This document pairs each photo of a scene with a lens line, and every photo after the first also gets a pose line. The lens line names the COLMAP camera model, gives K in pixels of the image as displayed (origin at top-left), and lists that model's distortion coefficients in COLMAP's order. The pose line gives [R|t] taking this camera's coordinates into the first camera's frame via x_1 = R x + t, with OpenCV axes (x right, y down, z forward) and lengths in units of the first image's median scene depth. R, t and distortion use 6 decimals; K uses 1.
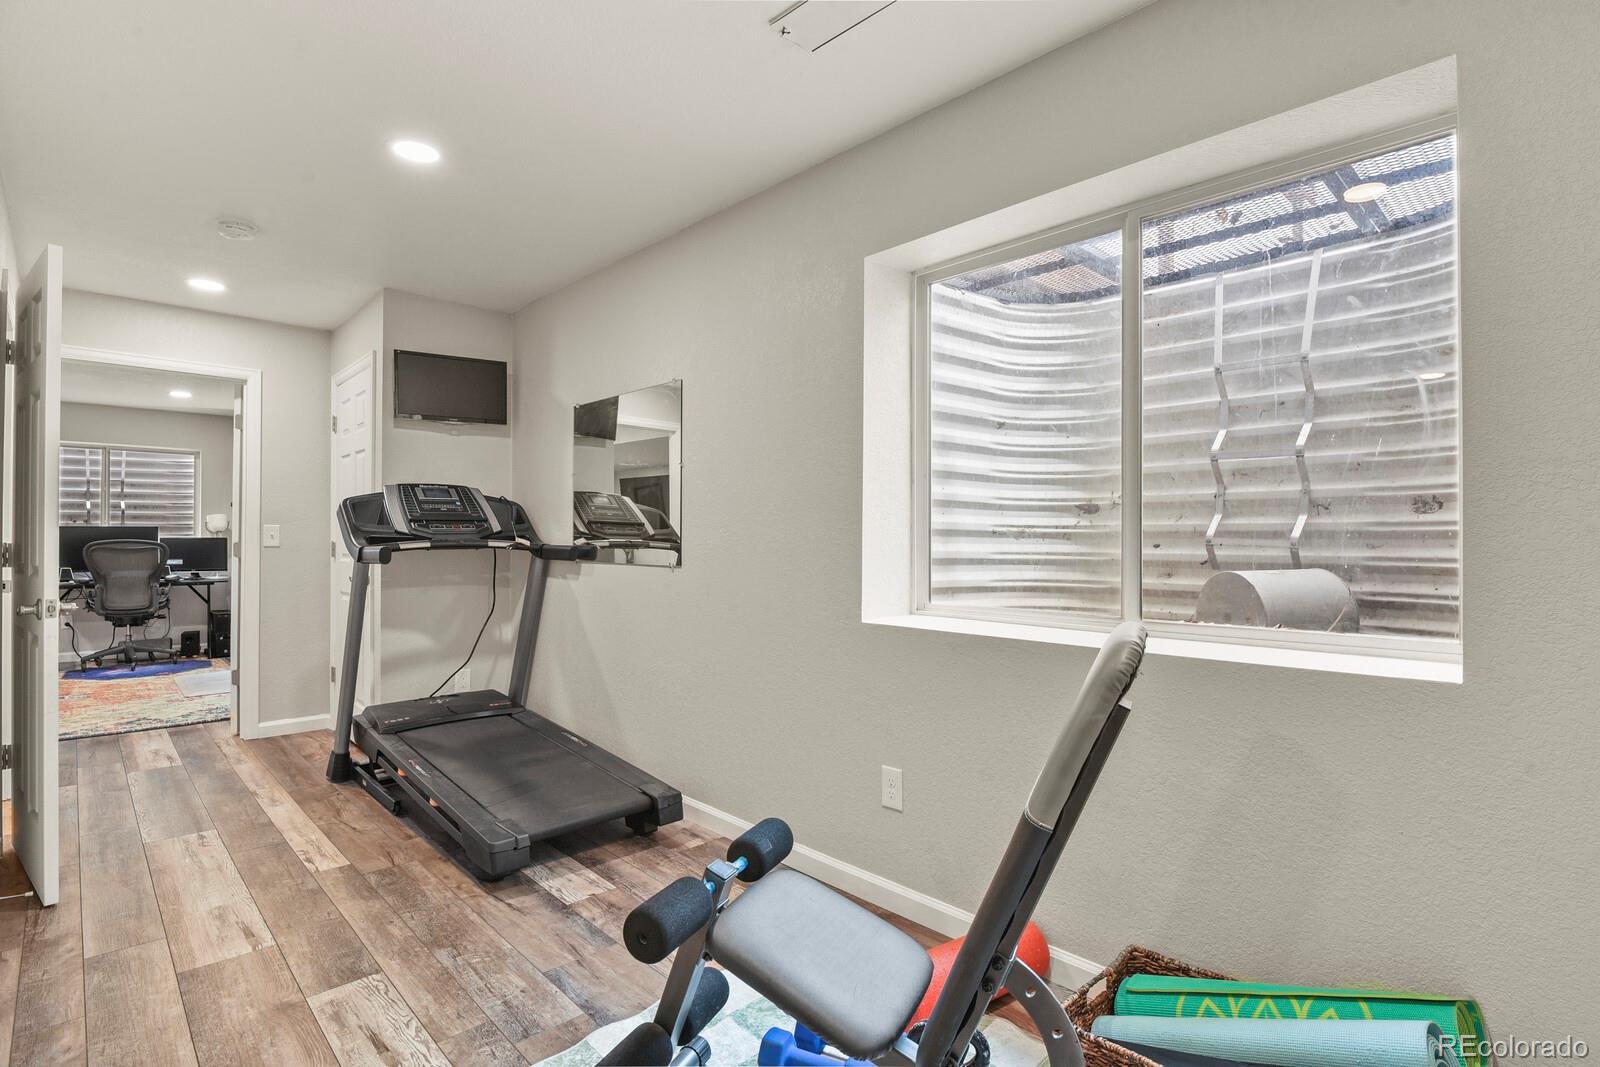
lens RADIAL K [[775.5, 0, 801.3], [0, 775.5, 543.4], [0, 0, 1]] dist [-0.004009, -0.003638]
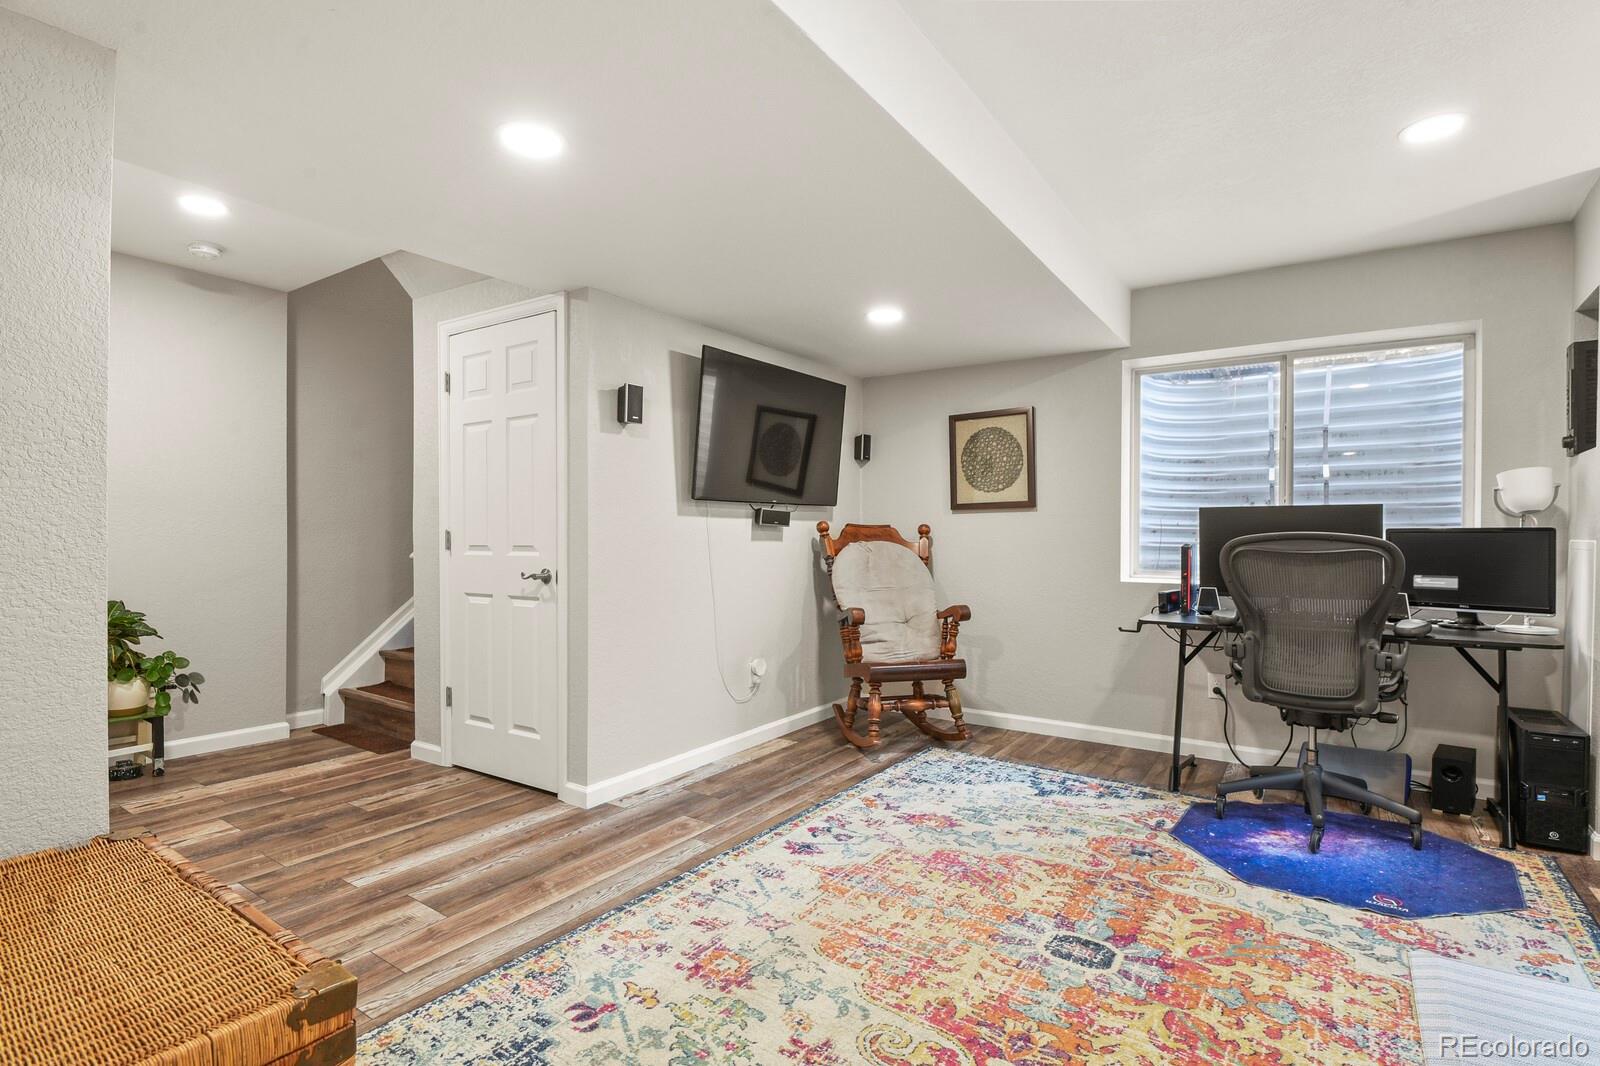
lens RADIAL K [[775.5, 0, 798.6], [0, 775.5, 532.1], [0, 0, 1]] dist [-0.004009, -0.003638]
pose [[0.211016, -0.005028, -0.977470, -0.849559], [-0.009057, 0.999934, -0.007098, 0.002233], [0.977441, 0.010351, 0.210957, 1.046421]]
